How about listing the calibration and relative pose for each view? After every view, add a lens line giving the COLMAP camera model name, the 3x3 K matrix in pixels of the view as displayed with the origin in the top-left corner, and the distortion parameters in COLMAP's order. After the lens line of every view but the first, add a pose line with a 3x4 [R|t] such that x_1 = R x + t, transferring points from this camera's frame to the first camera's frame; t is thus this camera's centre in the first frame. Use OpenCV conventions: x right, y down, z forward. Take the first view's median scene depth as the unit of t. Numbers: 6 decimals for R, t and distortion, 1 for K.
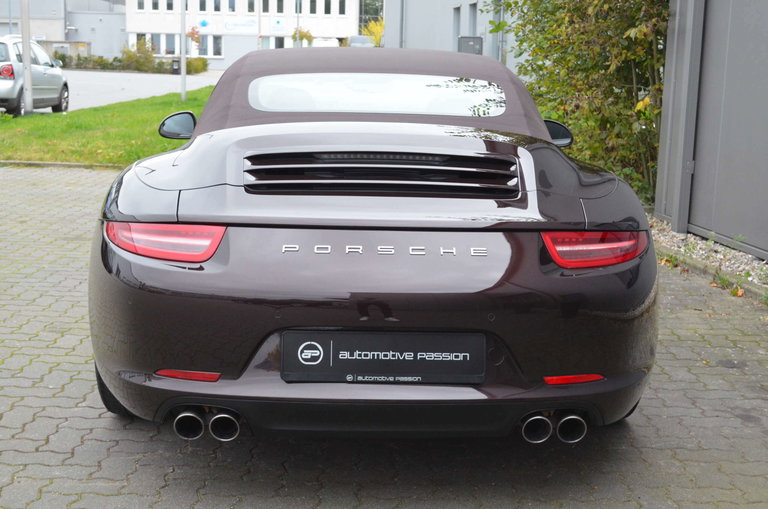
lens RADIAL K [[1055.5, 0, 384.0], [0, 1055.5, 254.5], [0, 0, 1]] dist [-0.010217, 0.013456]
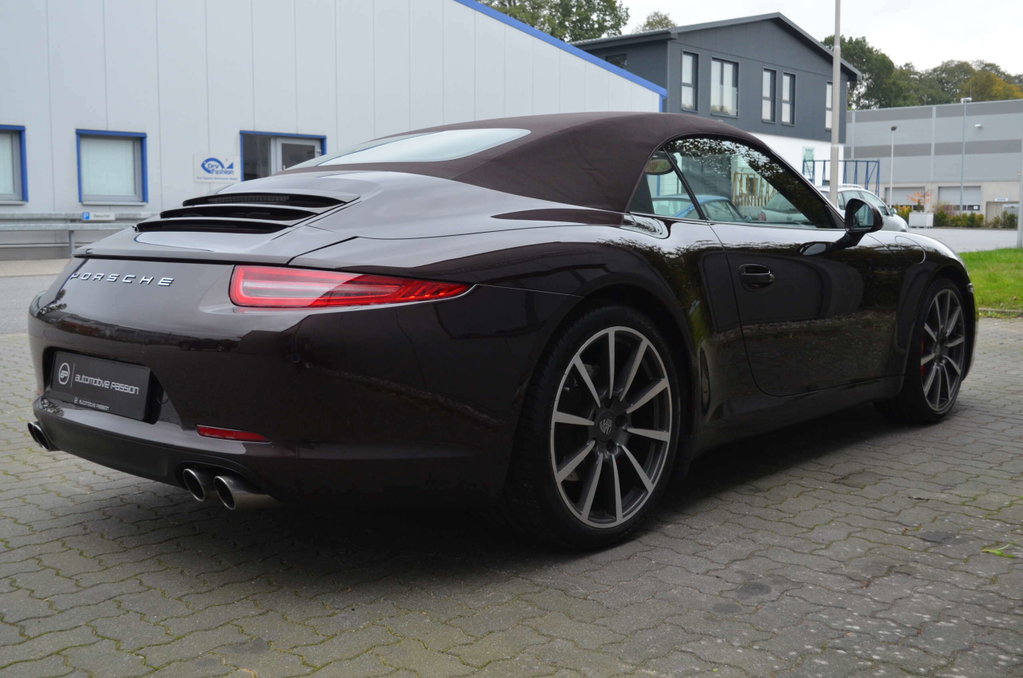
lens RADIAL K [[1033.7, 0, 511.8], [0, 1033.7, 328.9], [0, 0, 1]] dist [-0.050131, 0.002870]
pose [[0.723440, 0.046275, -0.688835, 0.724180], [-0.101906, 0.993979, -0.040251, 0.034308], [0.682825, 0.099315, 0.723800, 0.428468]]
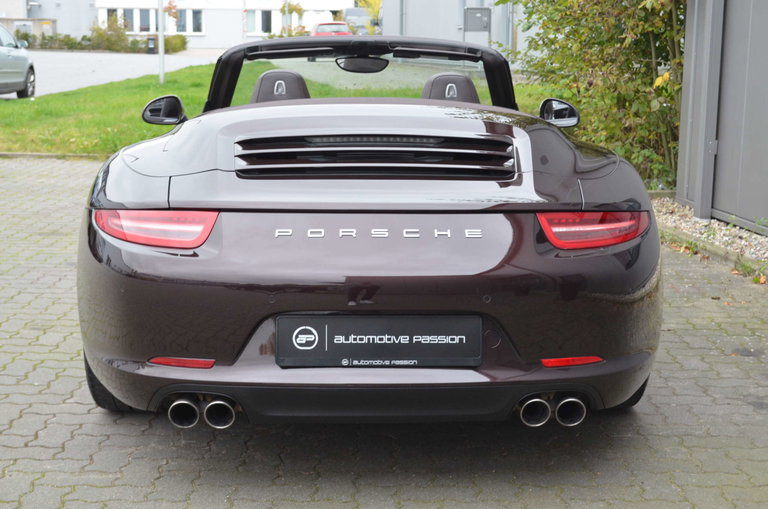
lens RADIAL K [[1173.3, 0, 384.0], [0, 1173.3, 254.5], [0, 0, 1]] dist [0.023027, -0.037407]
pose [[0.999889, -0.014781, -0.002016, 0.005884], [0.014787, 0.999886, 0.002910, 0.009838], [0.001973, -0.002940, 0.999994, -0.079090]]
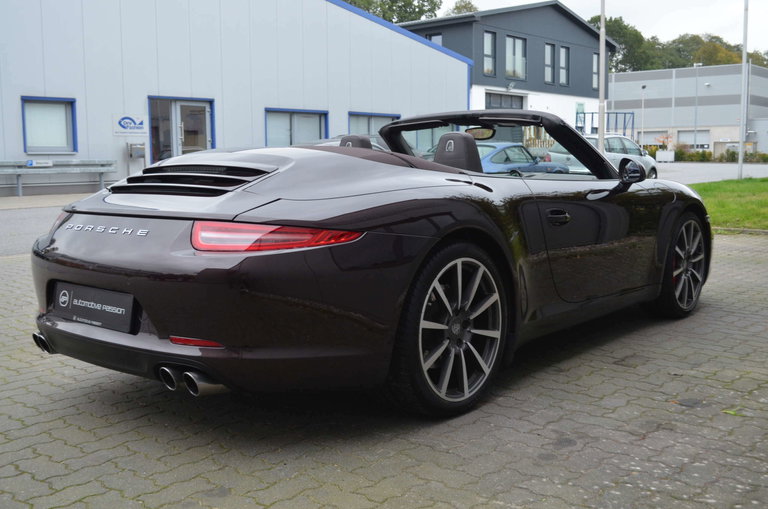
lens RADIAL K [[790.1, 0, 384.0], [0, 790.1, 254.5], [0, 0, 1]] dist [-0.043632, -0.011312]
pose [[0.747771, 0.044731, -0.662448, 0.735785], [-0.085328, 0.995929, -0.029069, 0.020733], [0.658450, 0.078262, 0.748544, 0.364249]]
